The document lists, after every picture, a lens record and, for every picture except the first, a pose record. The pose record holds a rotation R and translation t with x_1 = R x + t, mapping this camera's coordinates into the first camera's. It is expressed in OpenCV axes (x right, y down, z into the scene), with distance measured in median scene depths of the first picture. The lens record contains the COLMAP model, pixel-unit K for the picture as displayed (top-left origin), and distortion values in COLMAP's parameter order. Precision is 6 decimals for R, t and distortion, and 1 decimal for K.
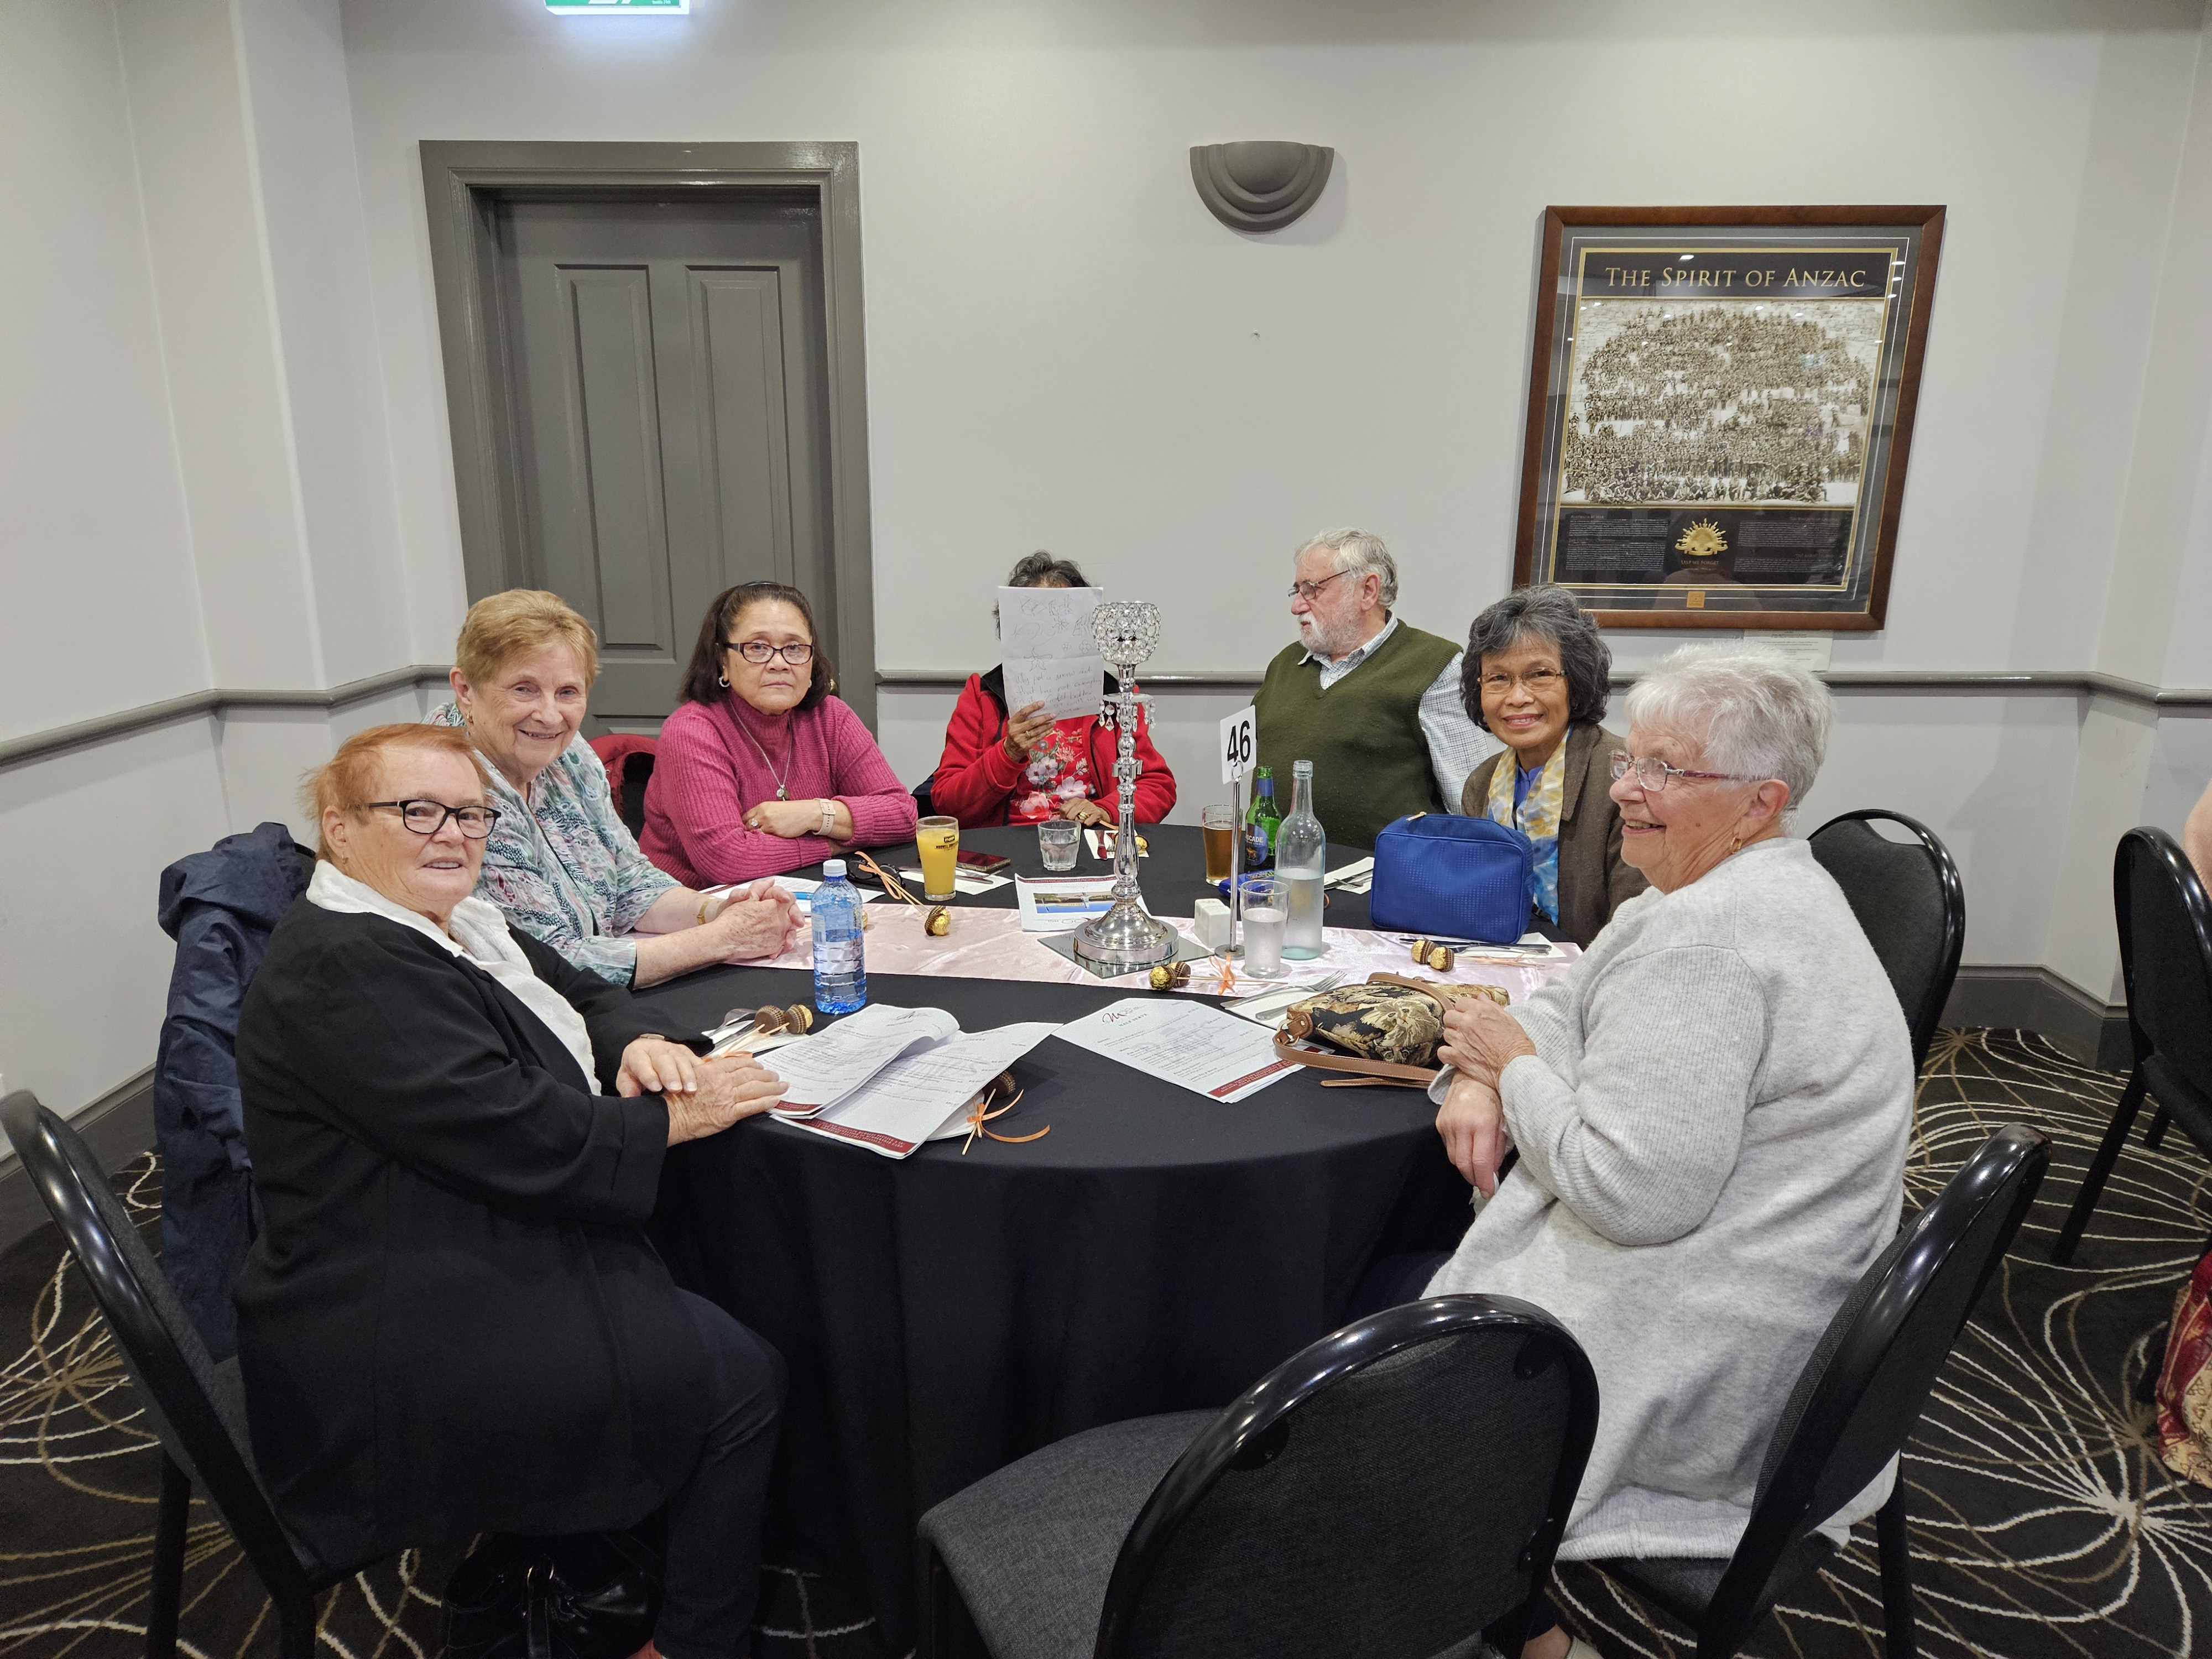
lens RADIAL K [[1502.0, 0, 1106.0], [0, 1502.0, 829.5], [0, 0, 1]] dist [0.057764, -0.039665]
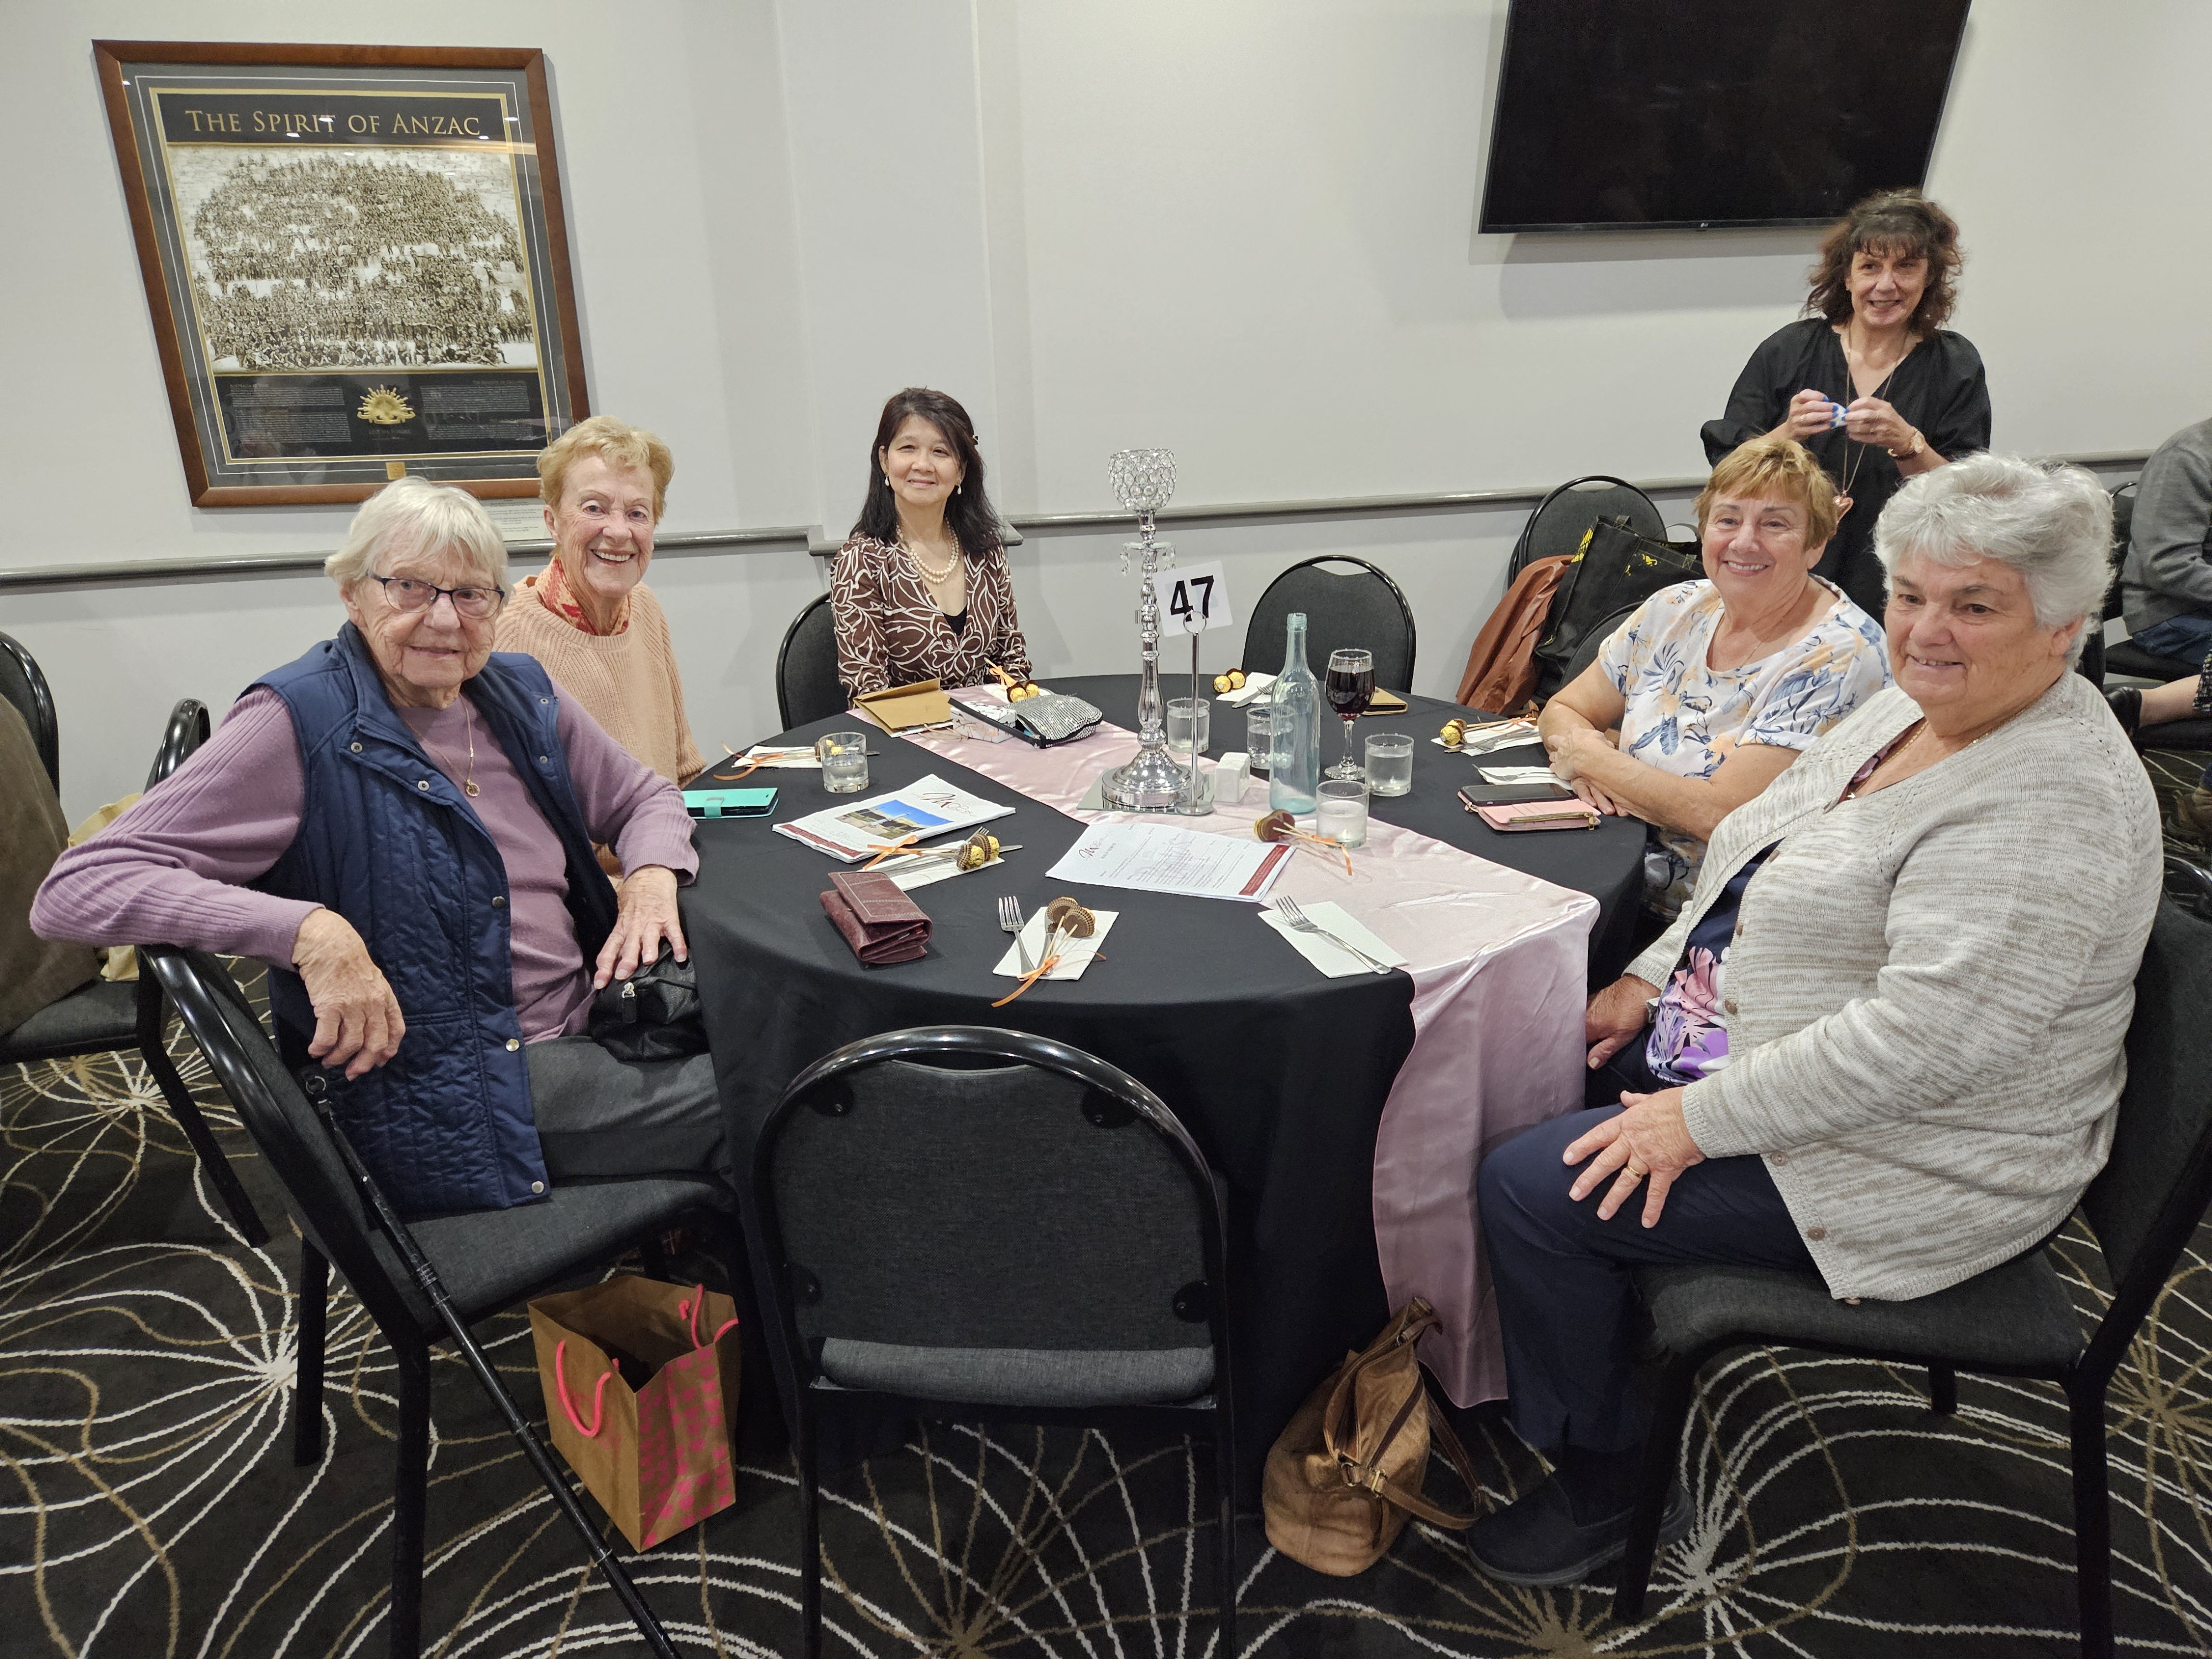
lens RADIAL K [[1502.0, 0, 1106.0], [0, 1502.0, 829.5], [0, 0, 1]] dist [0.057764, -0.039665]
pose [[0.976047, -0.097305, 0.194587, 0.639175], [0.081346, 0.992757, 0.088407, 0.025989], [-0.201780, -0.070461, 0.976893, -0.050152]]
